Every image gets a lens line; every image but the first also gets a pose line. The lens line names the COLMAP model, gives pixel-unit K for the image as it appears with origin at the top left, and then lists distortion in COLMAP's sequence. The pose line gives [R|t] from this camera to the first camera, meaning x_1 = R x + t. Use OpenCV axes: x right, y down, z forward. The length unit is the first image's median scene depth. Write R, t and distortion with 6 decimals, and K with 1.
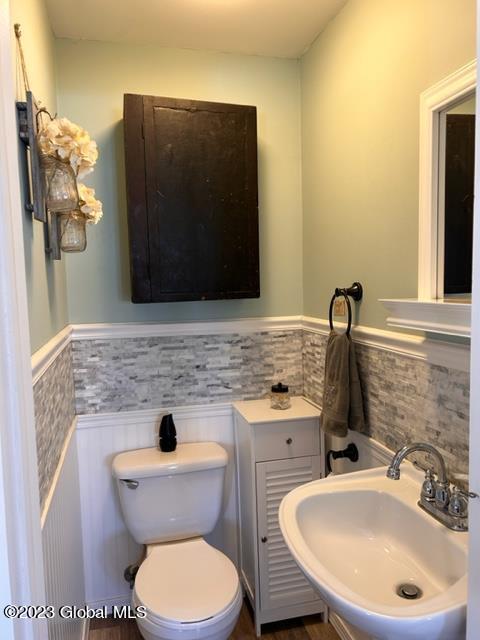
lens RADIAL K [[482.8, 0, 239.8], [0, 482.8, 320.2], [0, 0, 1]] dist [0.051469, -0.066768]
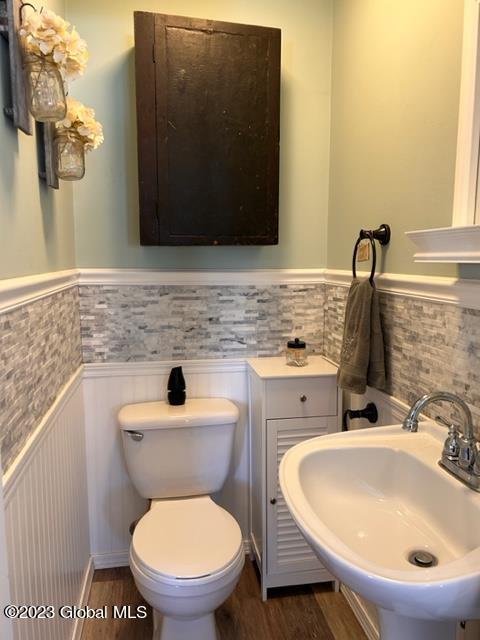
lens RADIAL K [[482.8, 0, 238.7], [0, 482.8, 321.1], [0, 0, 1]] dist [0.051469, -0.066768]
pose [[0.996752, 0.033476, -0.073244, 0.042227], [-0.029893, 0.998328, 0.049476, 0.059677], [0.074778, -0.047125, 0.996086, 0.074890]]
